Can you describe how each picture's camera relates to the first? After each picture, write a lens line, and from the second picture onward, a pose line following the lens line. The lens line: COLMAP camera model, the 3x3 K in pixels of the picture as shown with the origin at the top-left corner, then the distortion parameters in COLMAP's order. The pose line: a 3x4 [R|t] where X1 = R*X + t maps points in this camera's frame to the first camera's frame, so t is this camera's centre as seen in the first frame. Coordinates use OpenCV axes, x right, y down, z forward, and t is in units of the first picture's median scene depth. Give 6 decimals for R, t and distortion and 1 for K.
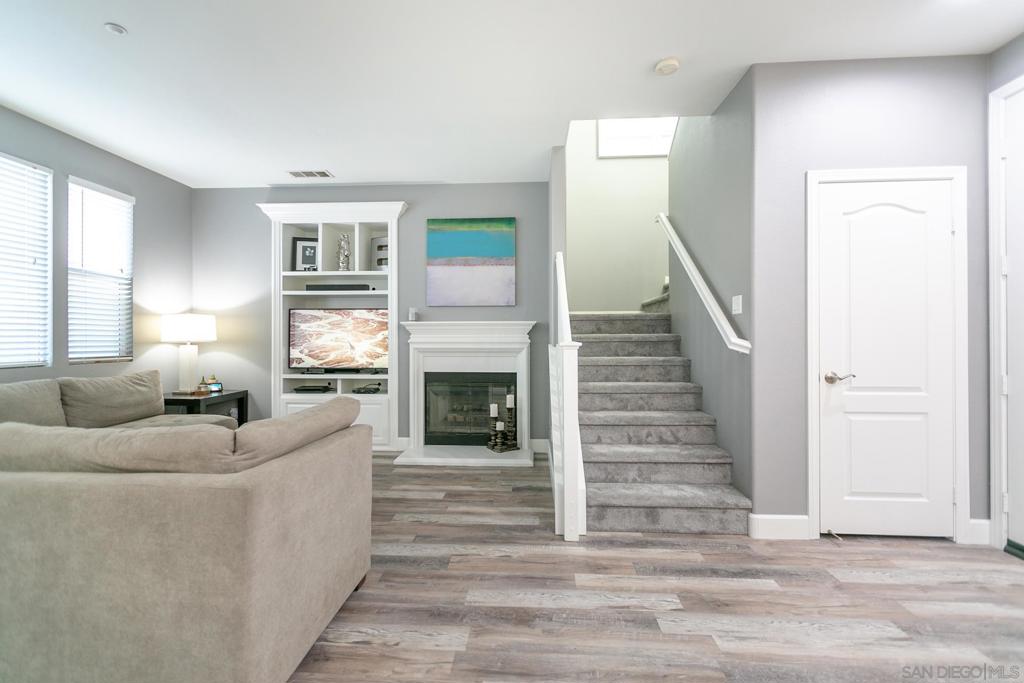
lens RADIAL K [[465.8, 0, 539.6], [0, 465.8, 337.1], [0, 0, 1]] dist [0.000087, -0.000633]
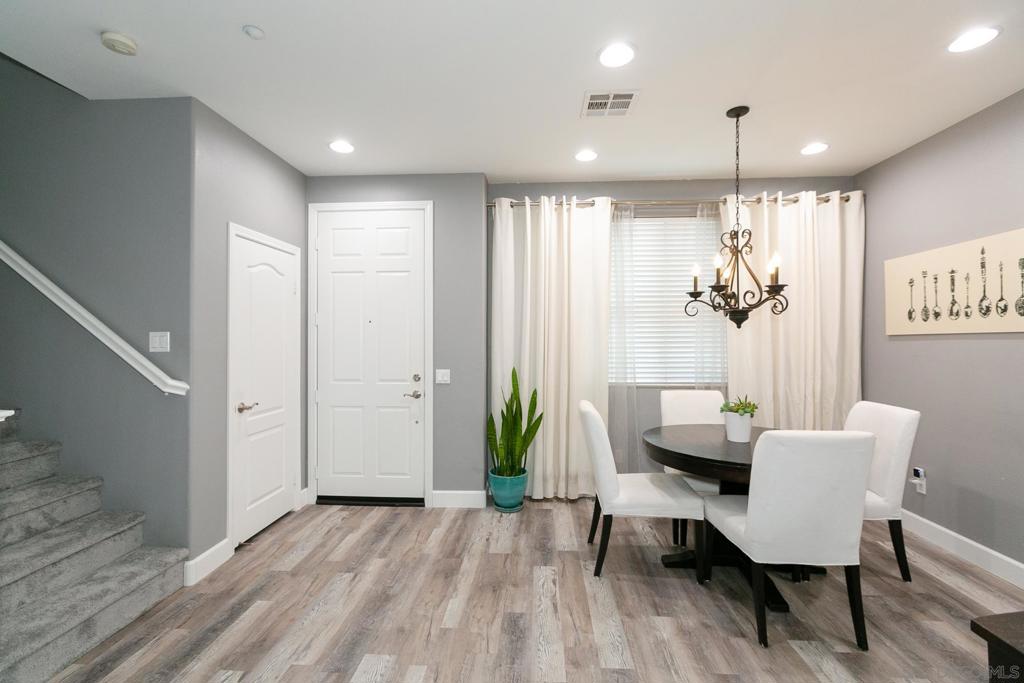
lens RADIAL K [[465.8, 0, 488.4], [0, 465.8, 332.5], [0, 0, 1]] dist [0.000087, -0.000633]
pose [[0.030947, 0.013905, 0.999424, -0.509983], [-0.009516, 0.999862, -0.013616, -0.089749], [-0.999476, -0.009089, 0.031075, 0.365279]]
